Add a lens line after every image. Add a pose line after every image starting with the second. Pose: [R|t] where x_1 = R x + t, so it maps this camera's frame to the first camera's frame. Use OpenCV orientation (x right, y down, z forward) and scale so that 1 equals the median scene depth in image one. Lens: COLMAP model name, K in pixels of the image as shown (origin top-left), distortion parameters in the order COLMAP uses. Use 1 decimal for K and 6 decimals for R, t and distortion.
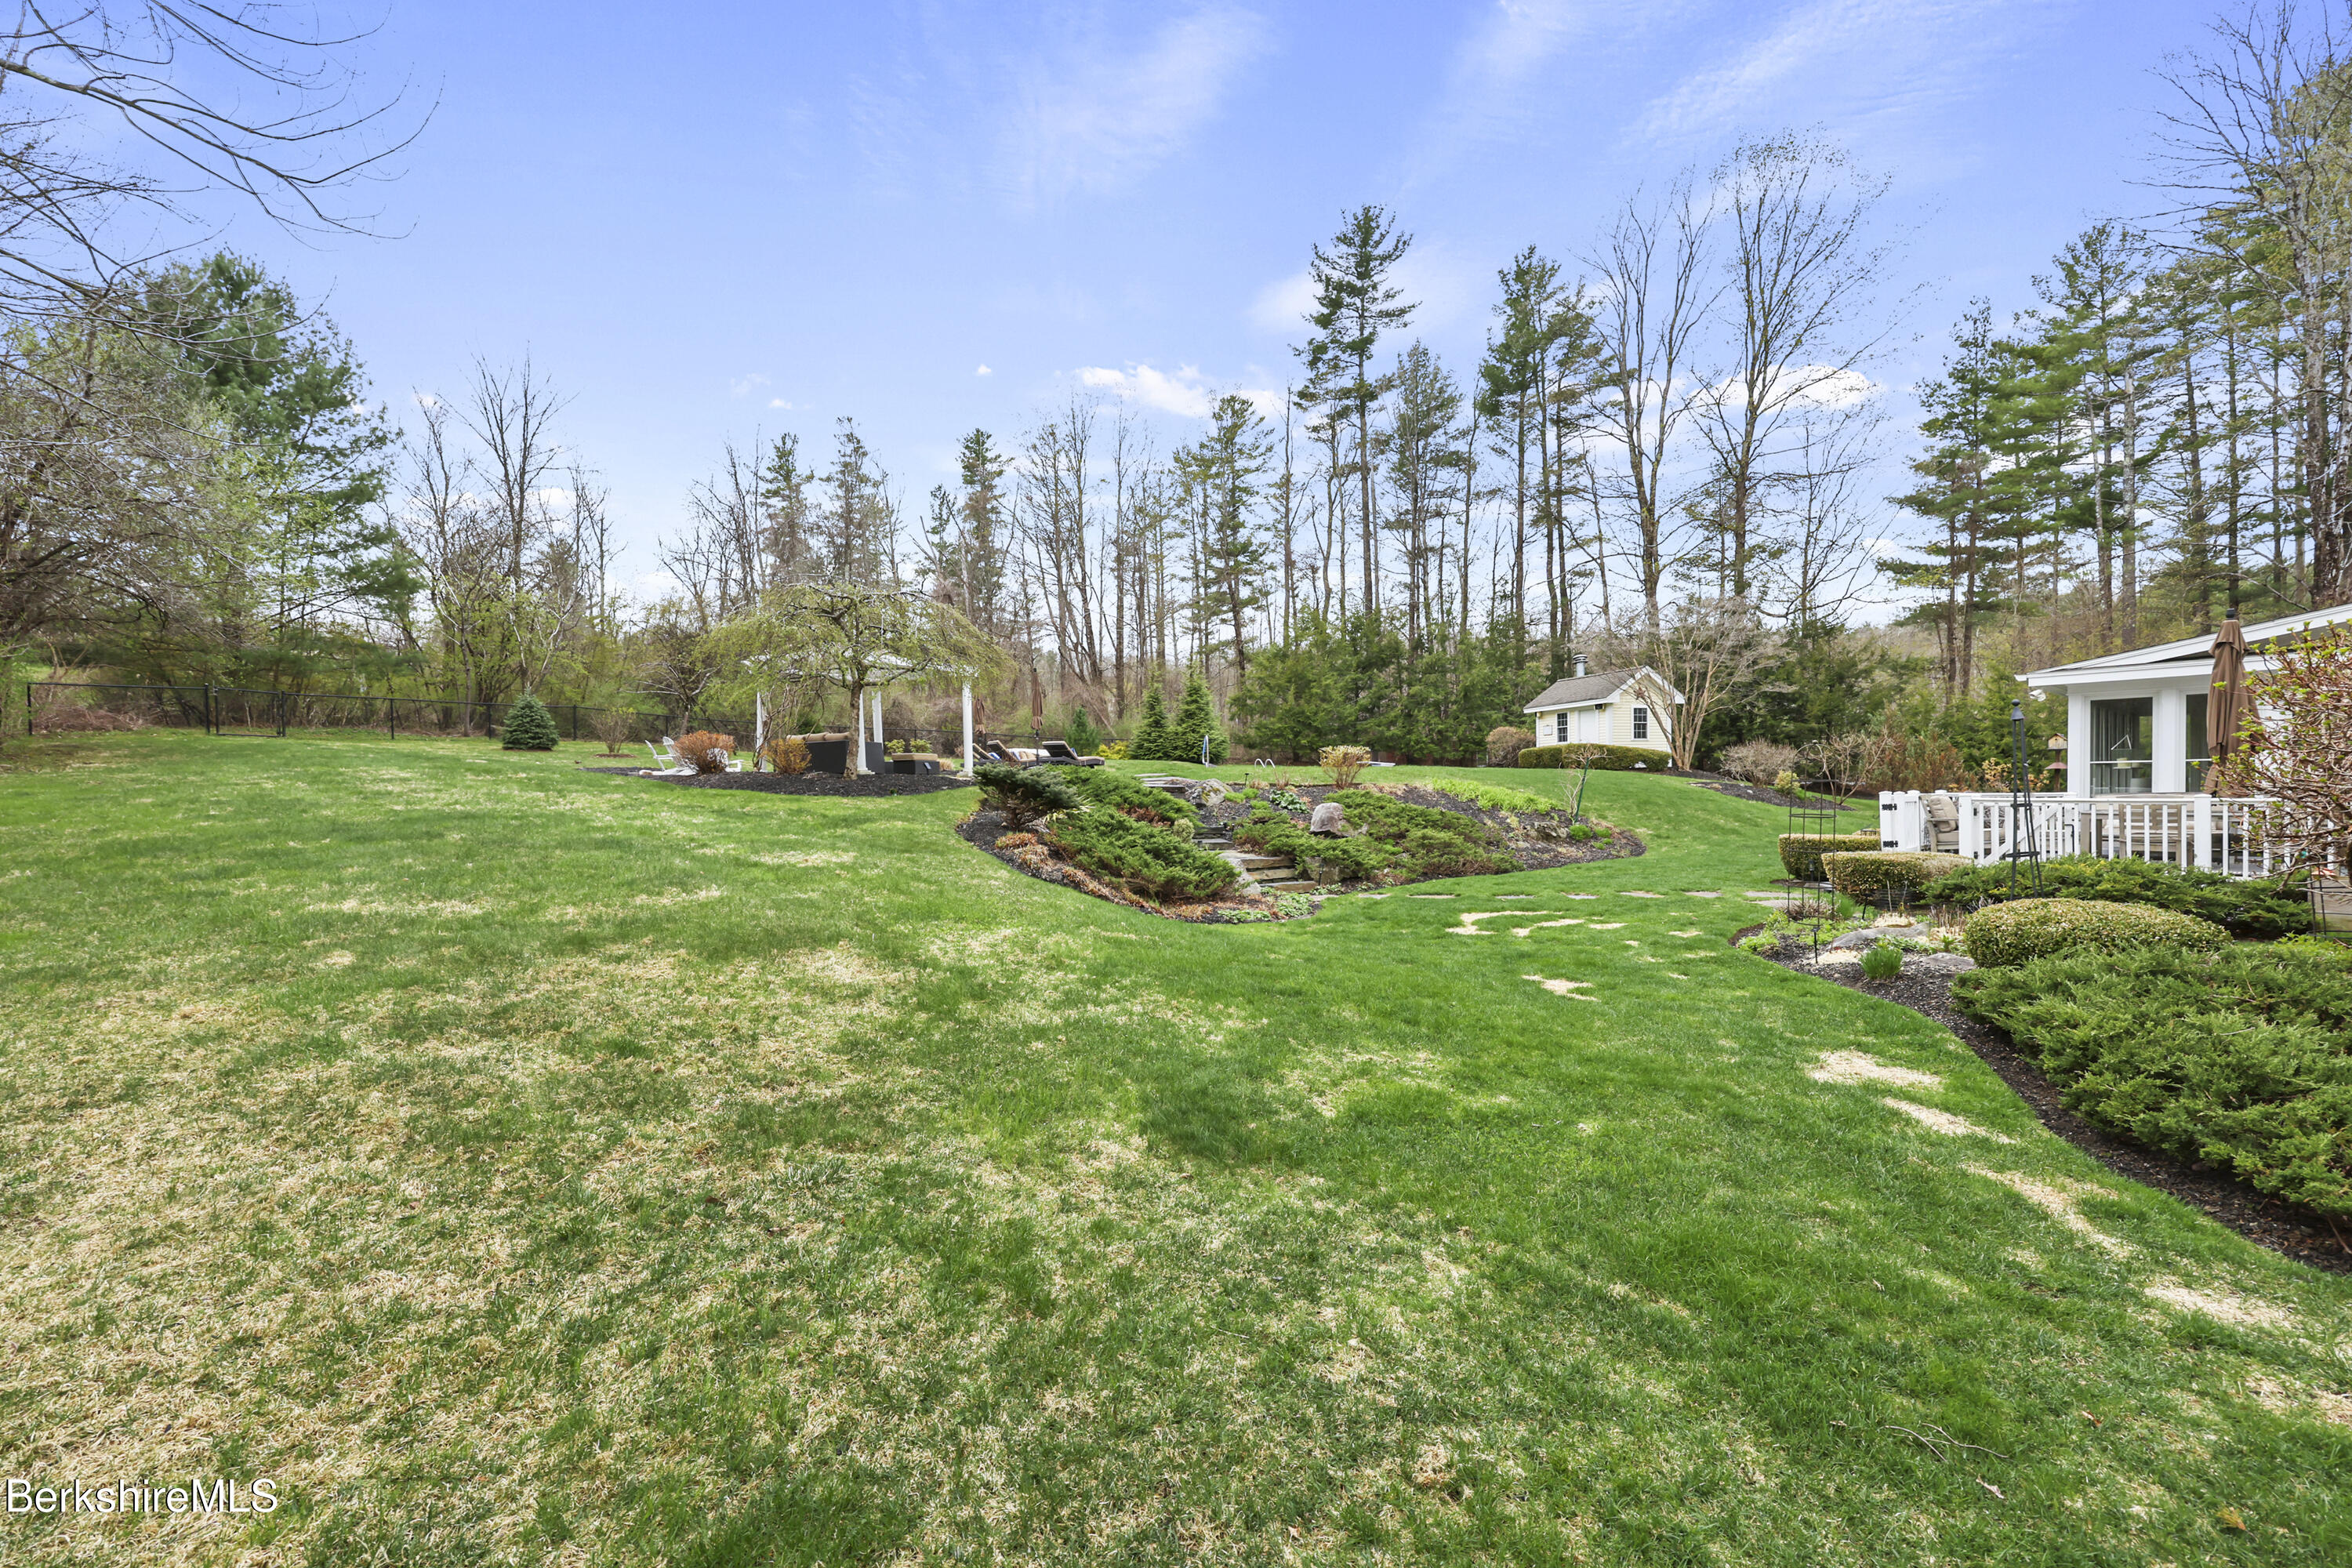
lens RADIAL K [[939.2, 0, 1179.8], [0, 939.2, 789.6], [0, 0, 1]] dist [-0.002208, 0.000193]
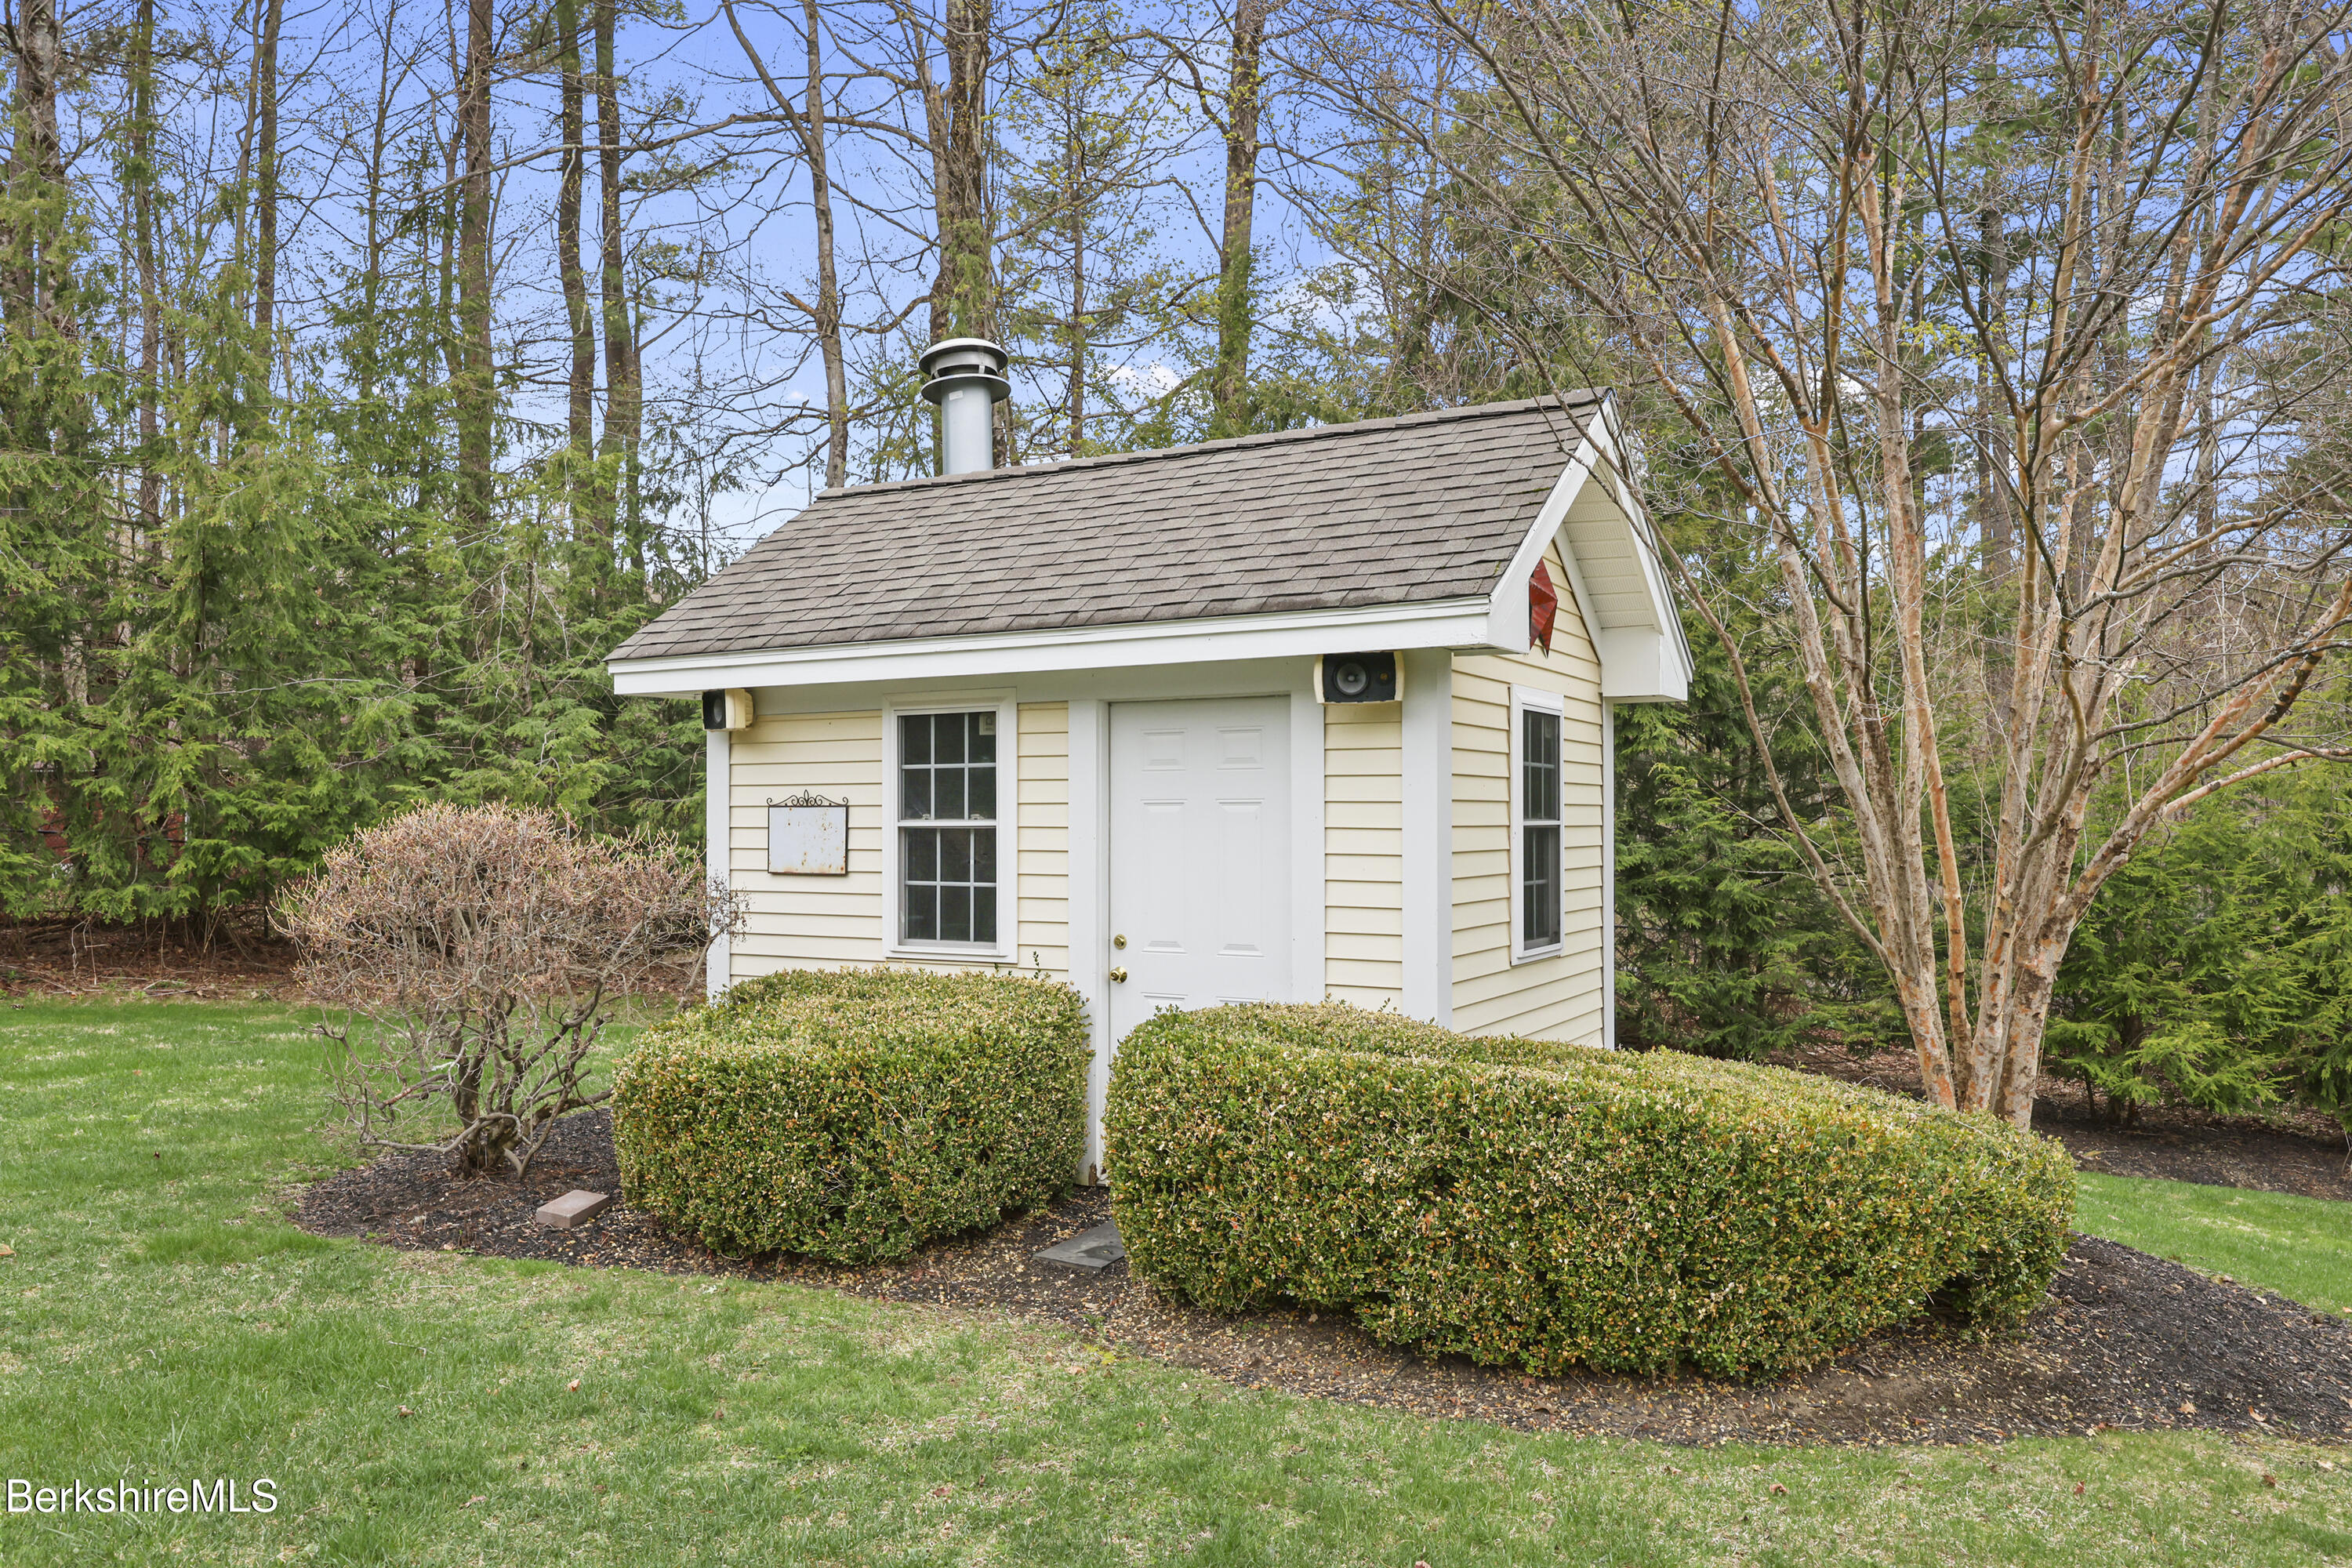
lens RADIAL K [[1622.8, 0, 1180.1], [0, 1622.8, 787.5], [0, 0, 1]] dist [0.002639, 0.000534]
pose [[0.706832, 0.031456, 0.706681, 0.200548], [-0.010923, 0.999377, -0.033560, -0.046038], [-0.707297, 0.016002, 0.706736, 0.585679]]
